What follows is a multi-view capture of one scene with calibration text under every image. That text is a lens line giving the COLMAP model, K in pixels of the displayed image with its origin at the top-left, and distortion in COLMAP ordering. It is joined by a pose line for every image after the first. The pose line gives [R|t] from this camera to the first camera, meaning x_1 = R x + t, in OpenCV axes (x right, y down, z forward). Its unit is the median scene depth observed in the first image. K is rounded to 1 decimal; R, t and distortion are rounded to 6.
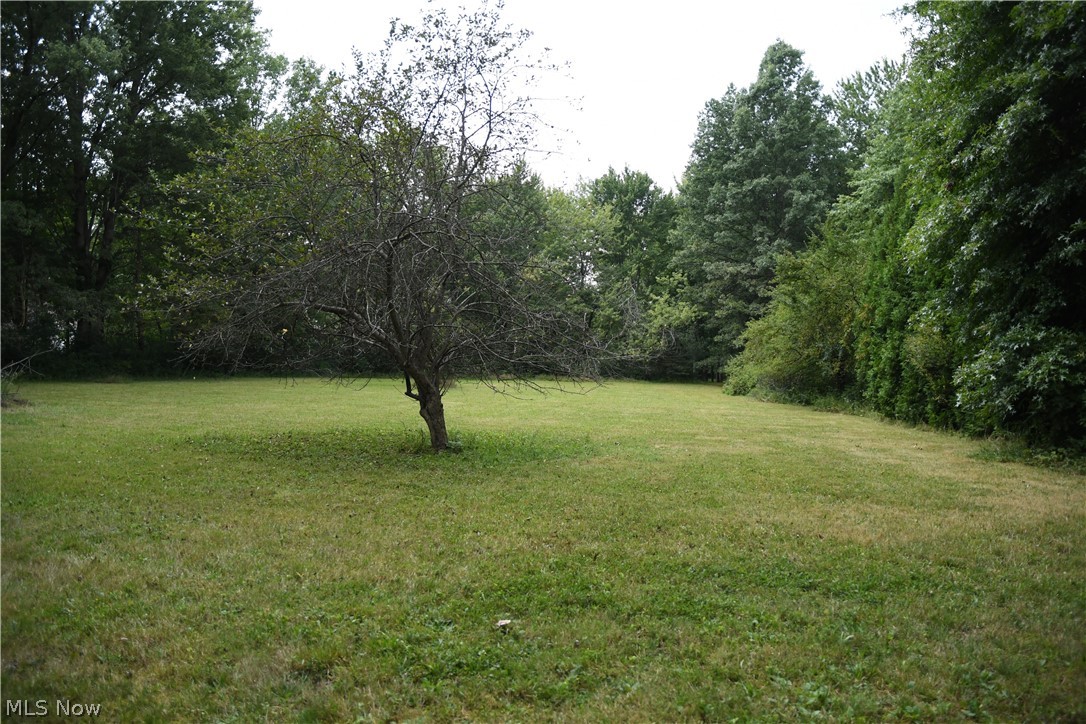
lens RADIAL K [[768.9, 0, 542.9], [0, 768.9, 362.2], [0, 0, 1]] dist [-0.128882, 0.059682]
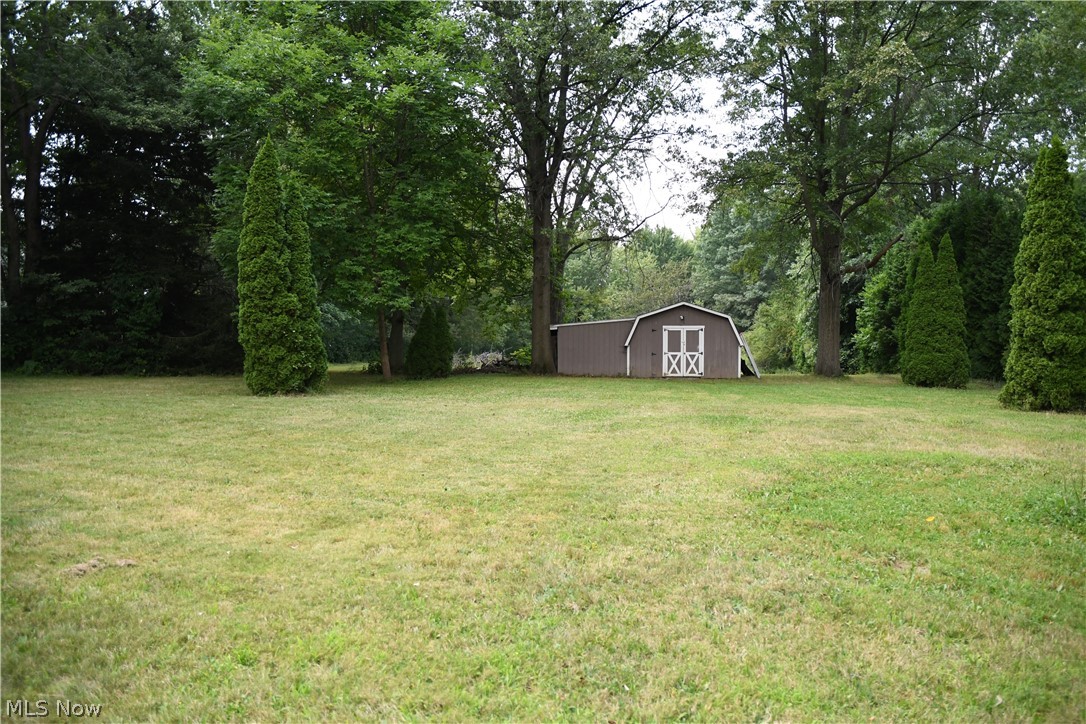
lens RADIAL K [[768.9, 0, 543.1], [0, 768.9, 360.8], [0, 0, 1]] dist [-0.128882, 0.059682]
pose [[0.999626, 0.001751, 0.027300, -0.206759], [-0.001833, 0.999994, 0.002970, 0.008865], [-0.027294, -0.003019, 0.999623, -0.650969]]
